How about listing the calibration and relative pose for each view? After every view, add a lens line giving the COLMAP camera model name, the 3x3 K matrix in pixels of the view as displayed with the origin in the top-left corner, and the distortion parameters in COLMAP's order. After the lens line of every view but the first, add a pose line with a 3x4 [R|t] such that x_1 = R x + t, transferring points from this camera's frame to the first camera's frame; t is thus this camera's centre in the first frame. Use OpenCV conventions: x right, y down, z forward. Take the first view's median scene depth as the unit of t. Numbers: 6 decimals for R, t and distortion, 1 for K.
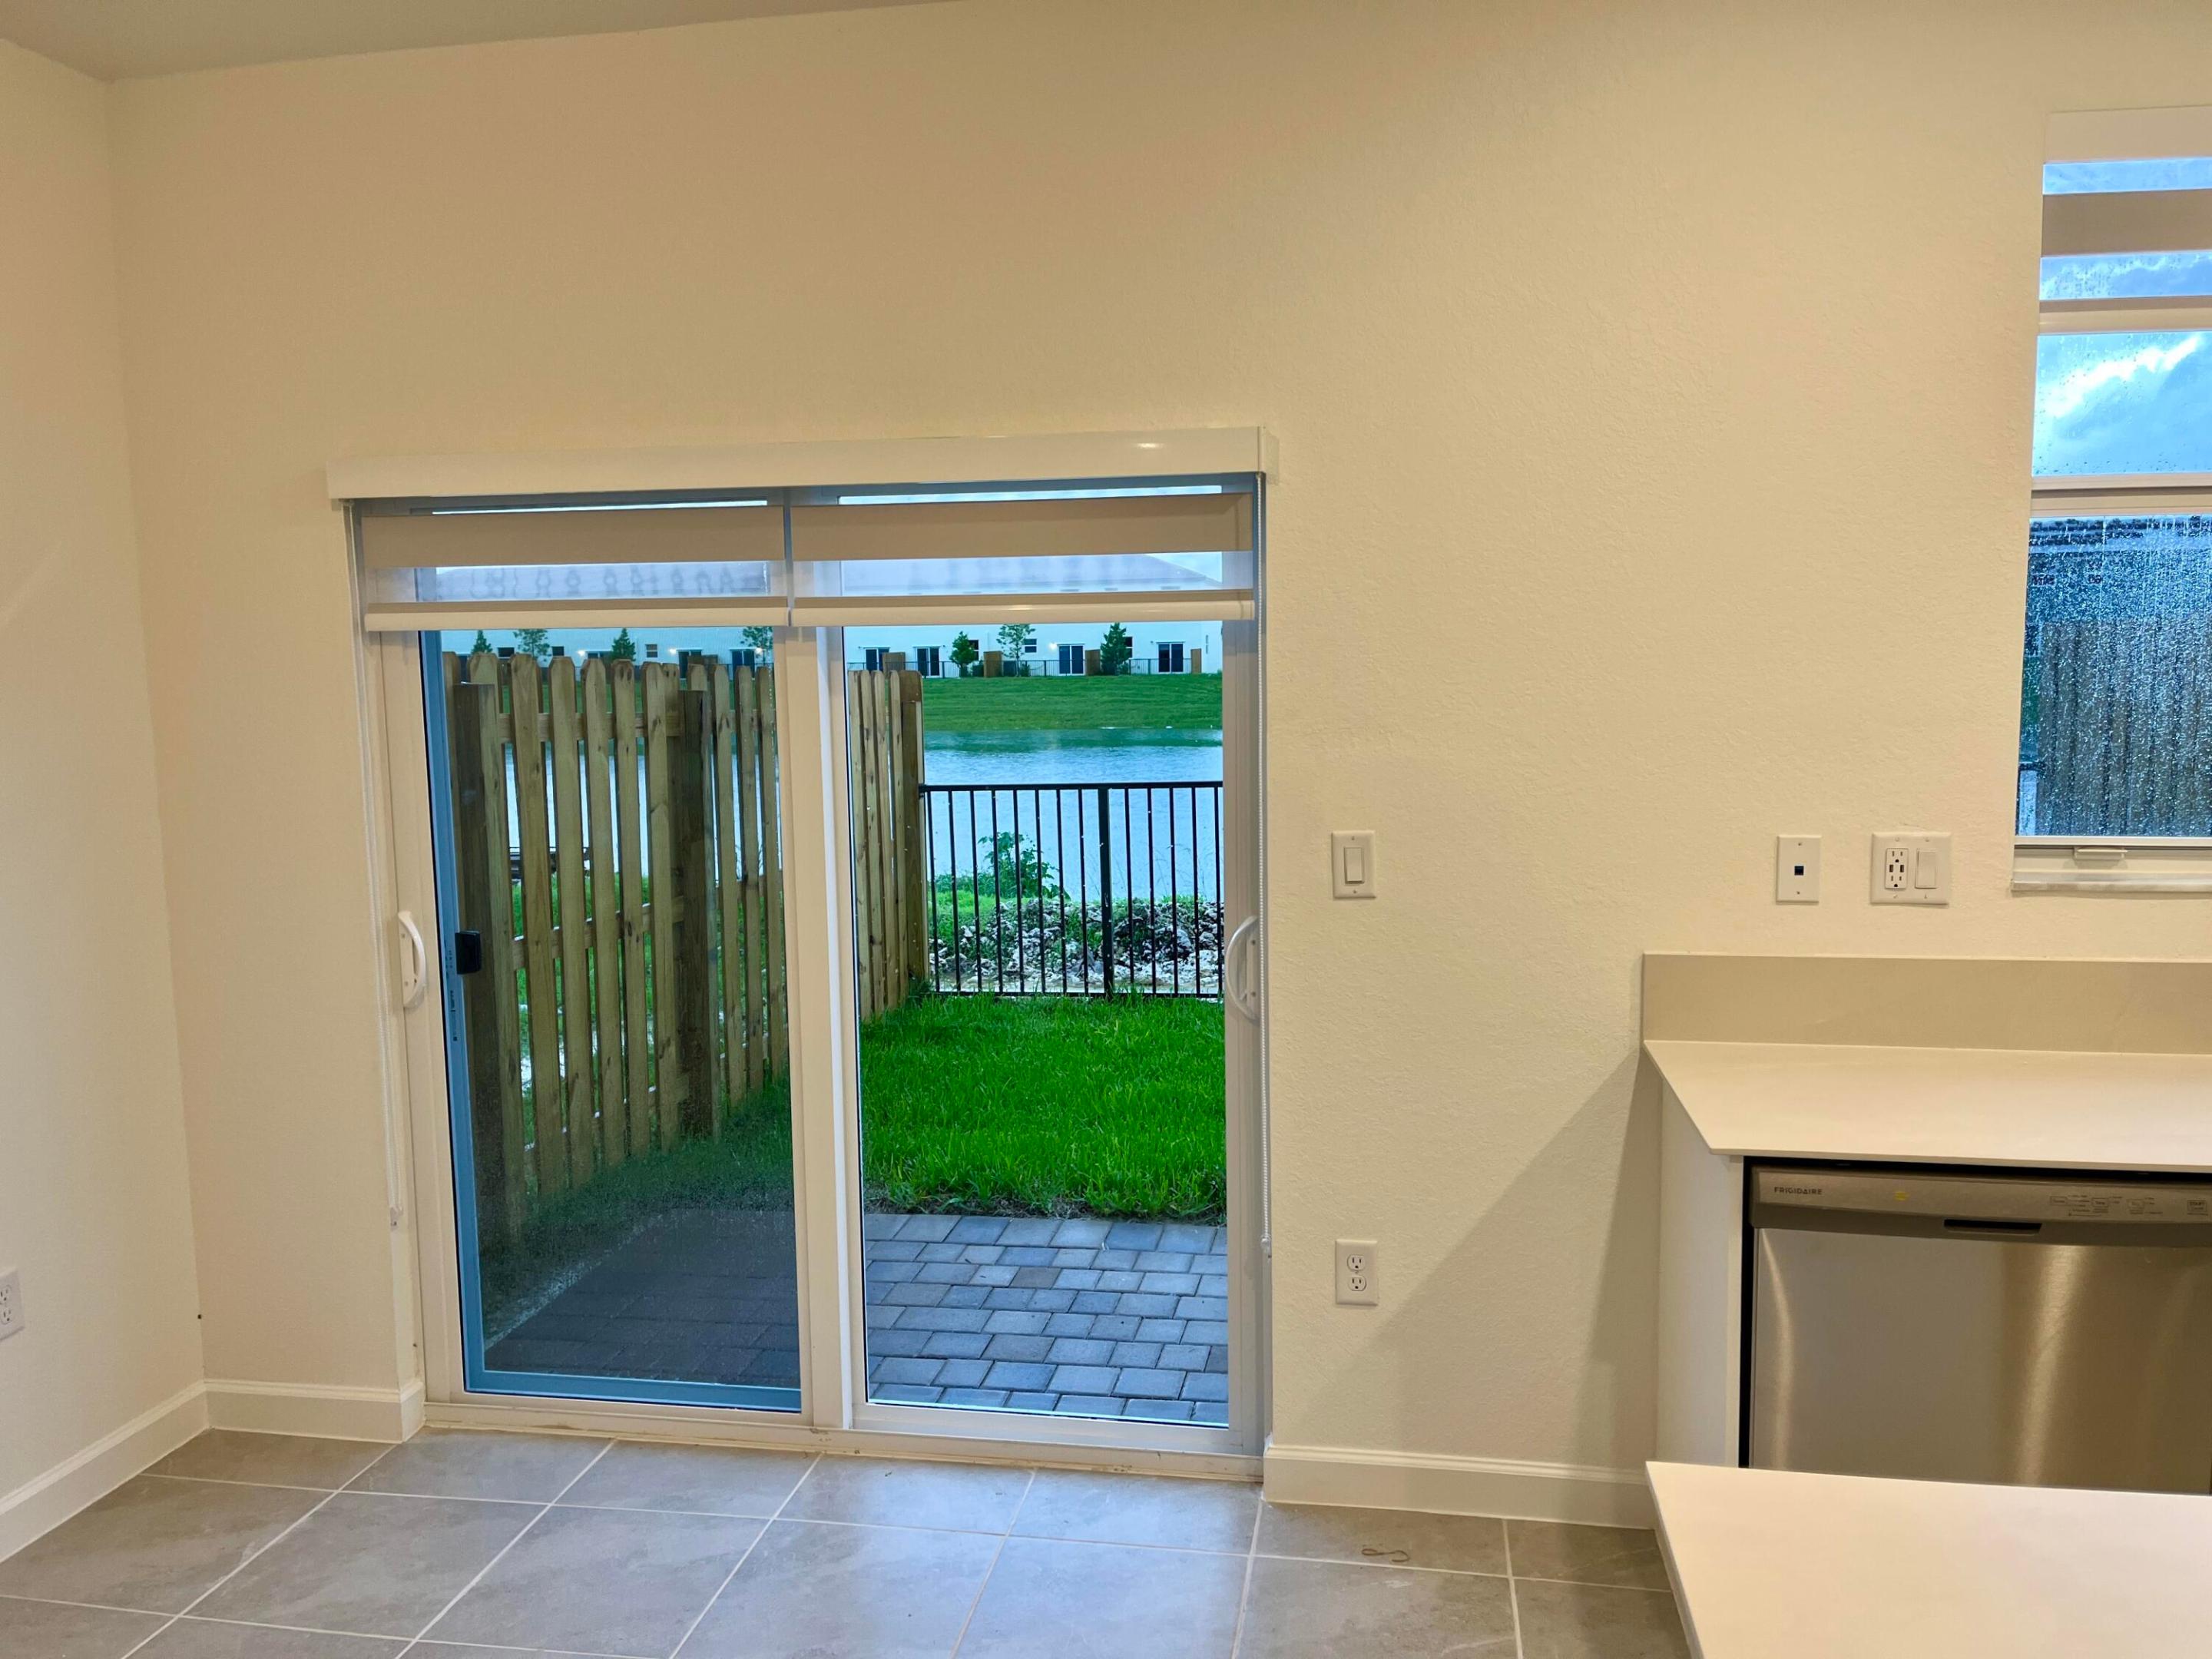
lens RADIAL K [[1698.0, 0, 1103.8], [0, 1698.0, 831.6], [0, 0, 1]] dist [0.048774, -0.028128]
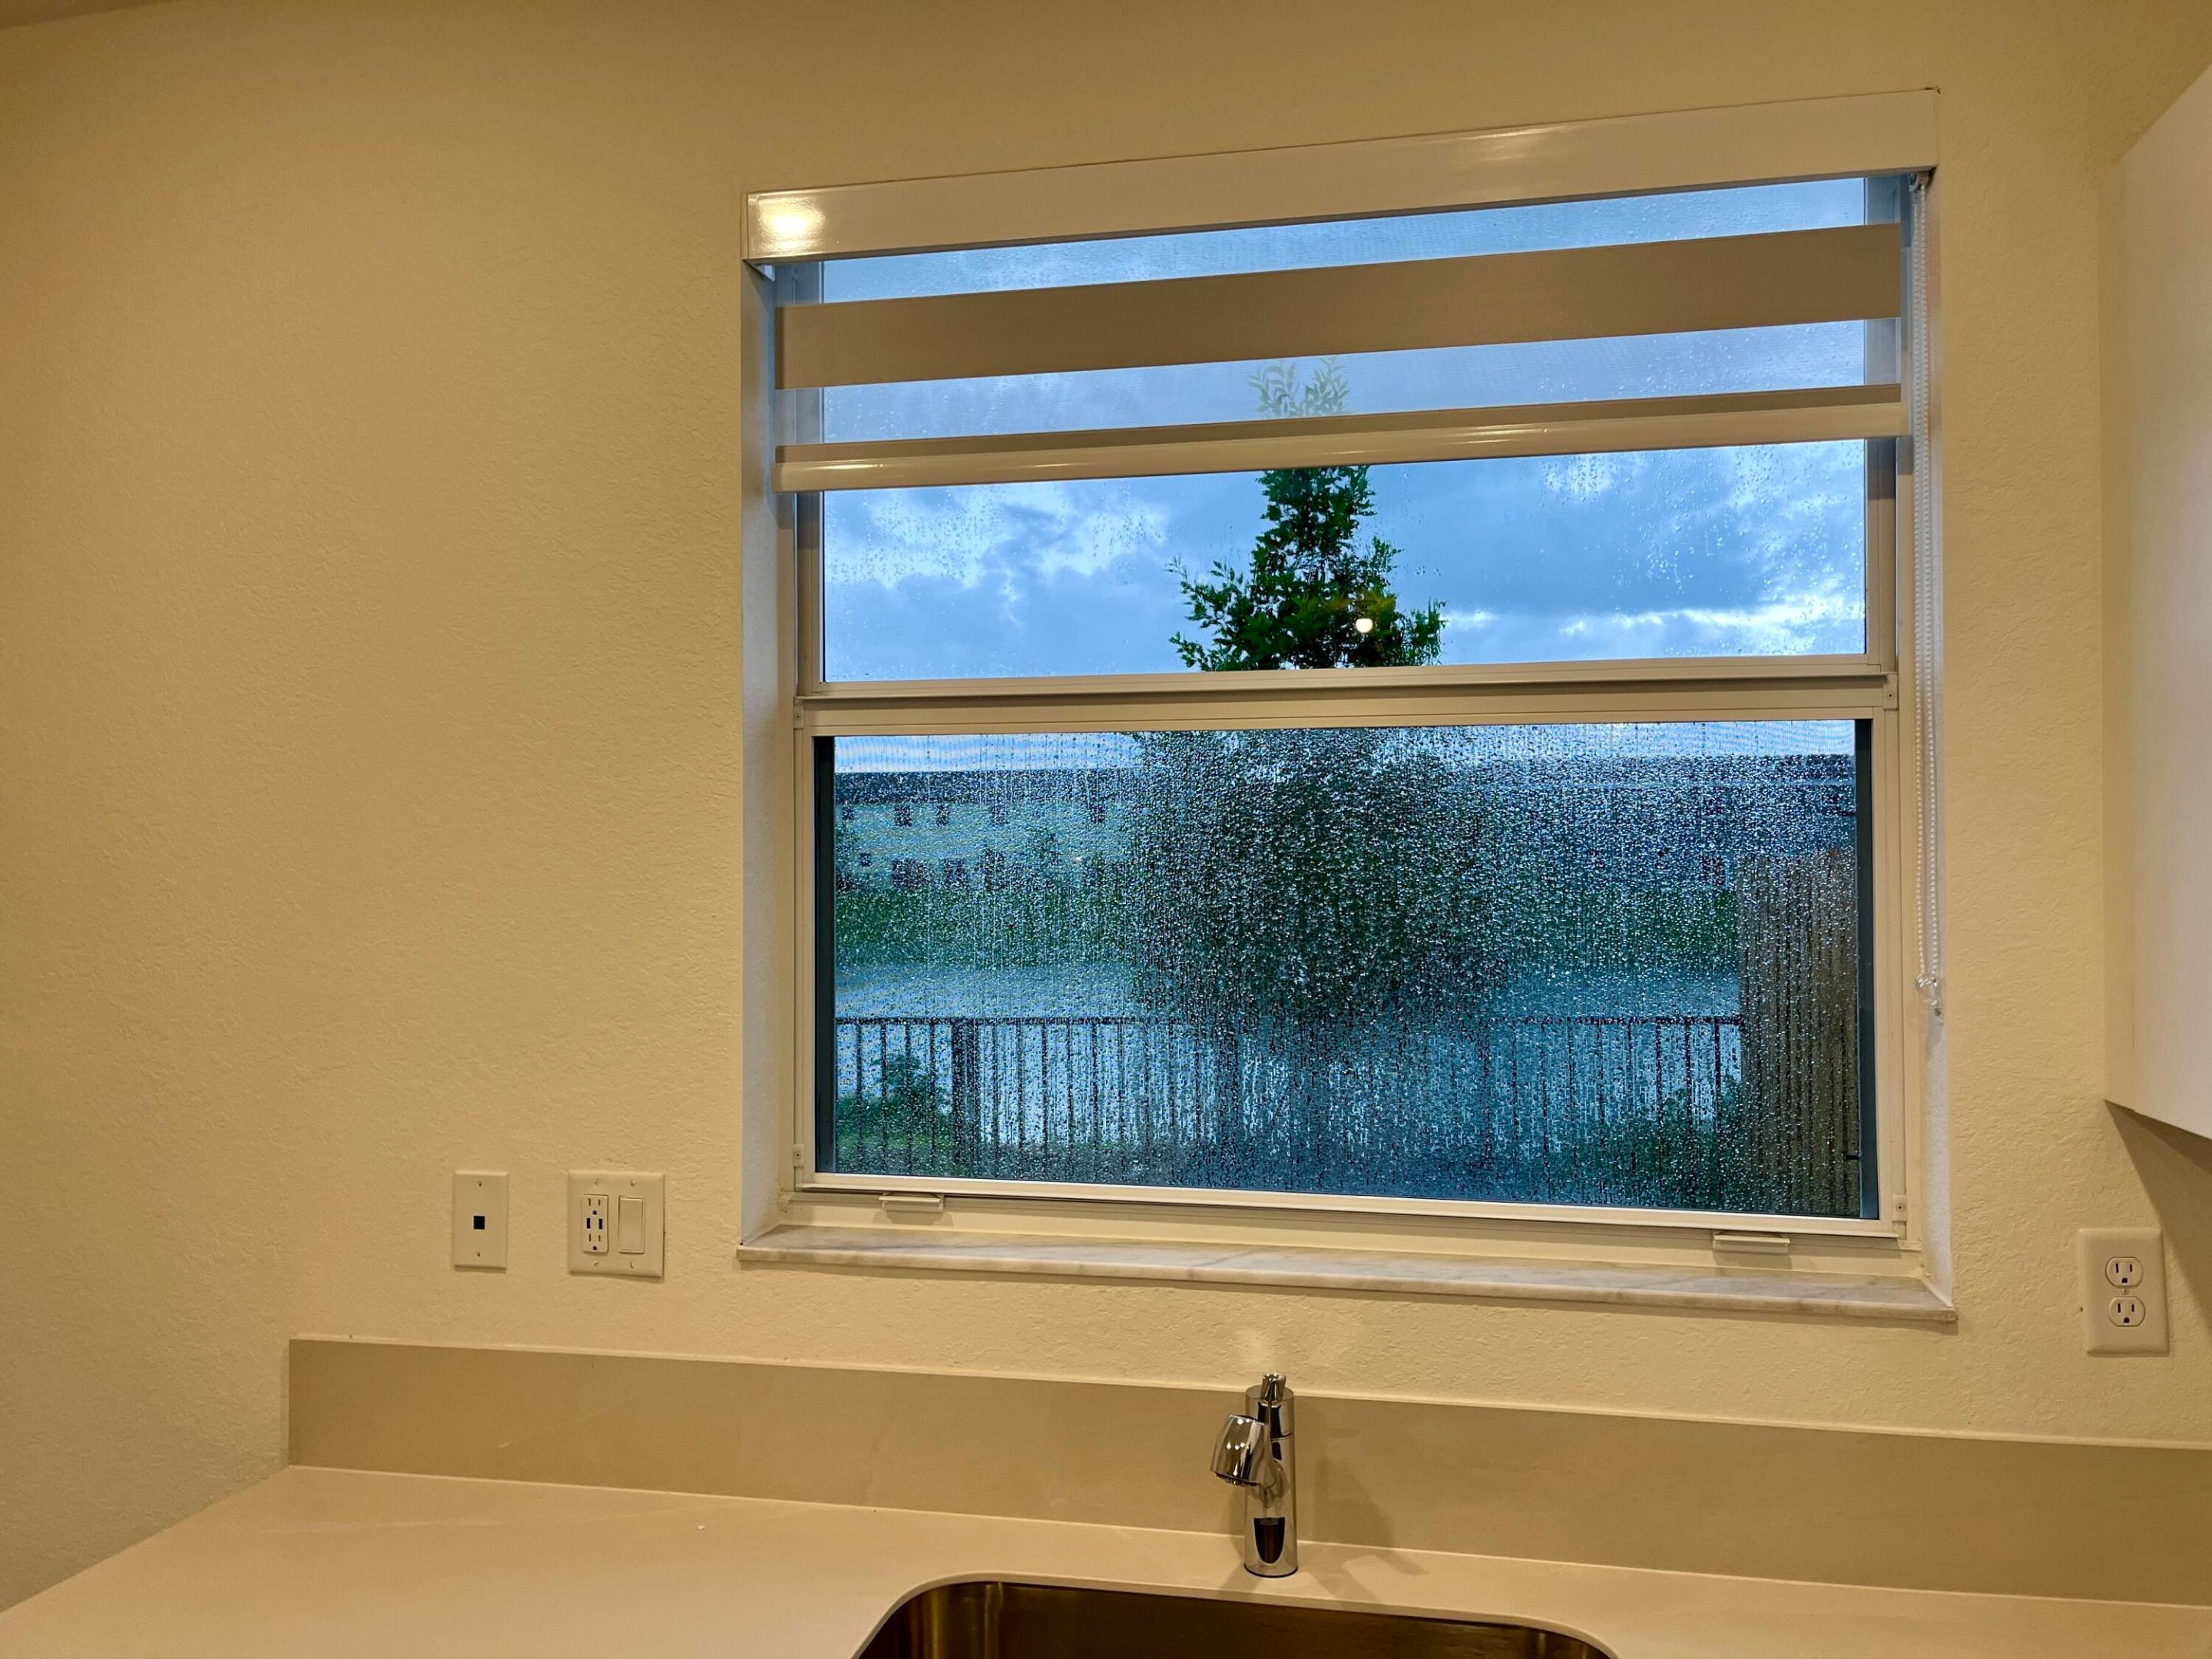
lens RADIAL K [[1698.0, 0, 1108.6], [0, 1698.0, 818.8], [0, 0, 1]] dist [0.048774, -0.028128]
pose [[0.999615, 0.012679, -0.024692, 0.680662], [-0.015845, 0.991048, -0.132563, -0.052788], [0.022790, 0.132903, 0.990867, 0.286337]]
